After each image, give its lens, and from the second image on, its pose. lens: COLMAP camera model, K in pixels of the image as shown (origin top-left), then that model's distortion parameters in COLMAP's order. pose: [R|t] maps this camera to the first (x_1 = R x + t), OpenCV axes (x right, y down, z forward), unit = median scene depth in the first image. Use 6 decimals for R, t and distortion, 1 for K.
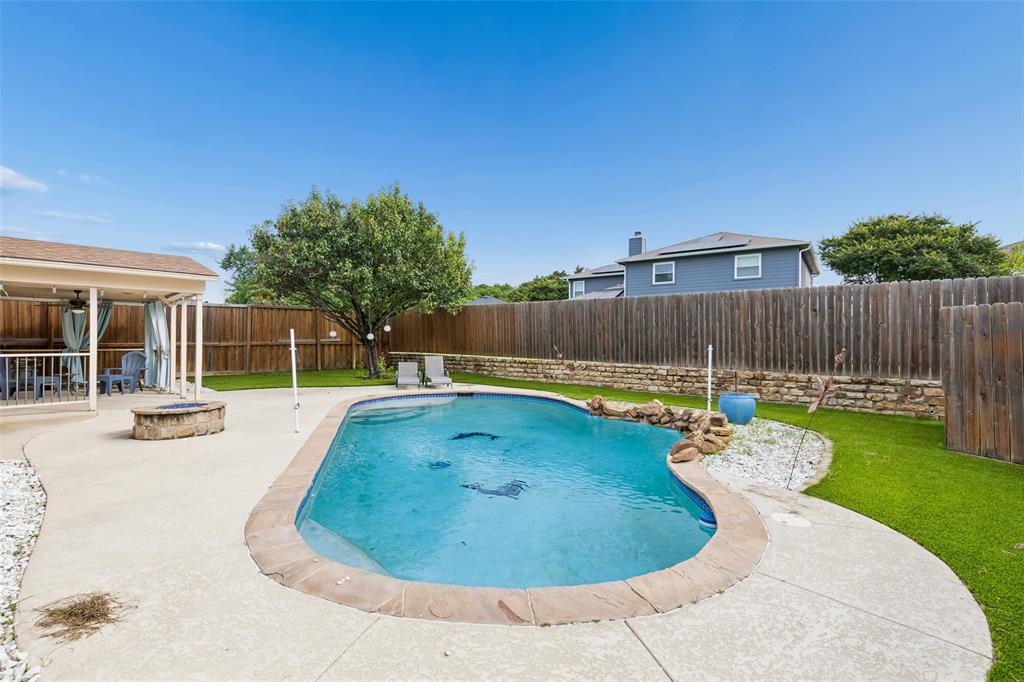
lens RADIAL K [[460.0, 0, 512.6], [0, 460.0, 339.6], [0, 0, 1]] dist [0.004433, -0.000447]
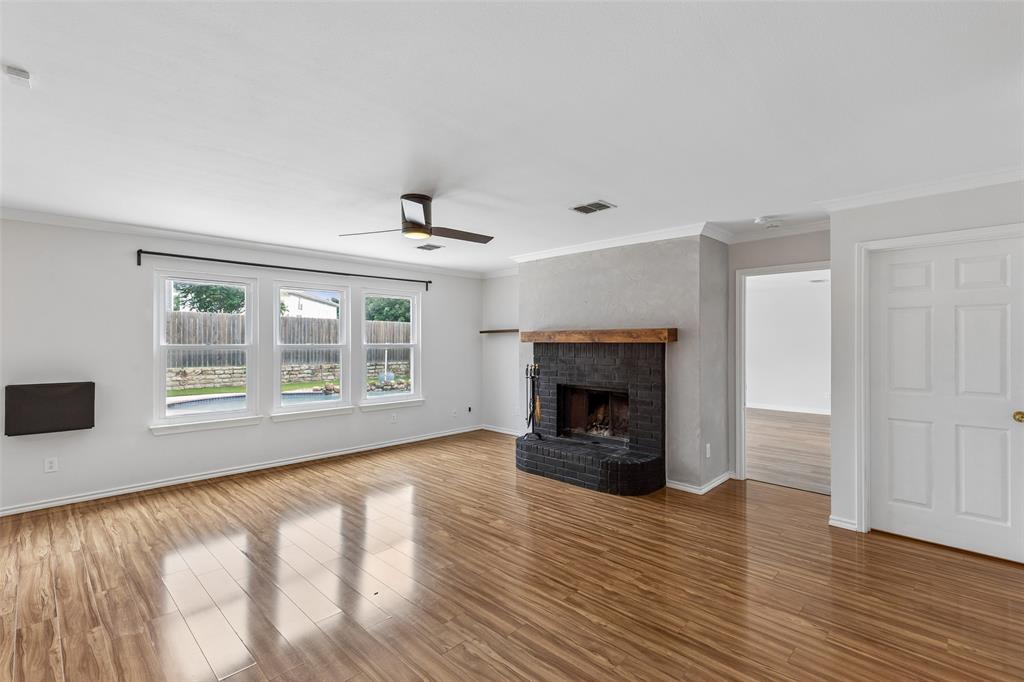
lens RADIAL K [[460.0, 0, 512.6], [0, 460.0, 339.6], [0, 0, 1]] dist [0.004433, -0.000447]
pose [[0.006405, -0.001674, 0.999978, -0.991990], [-0.001641, 0.999997, 0.001684, -0.024547], [-0.999978, -0.001652, 0.006402, 0.221008]]
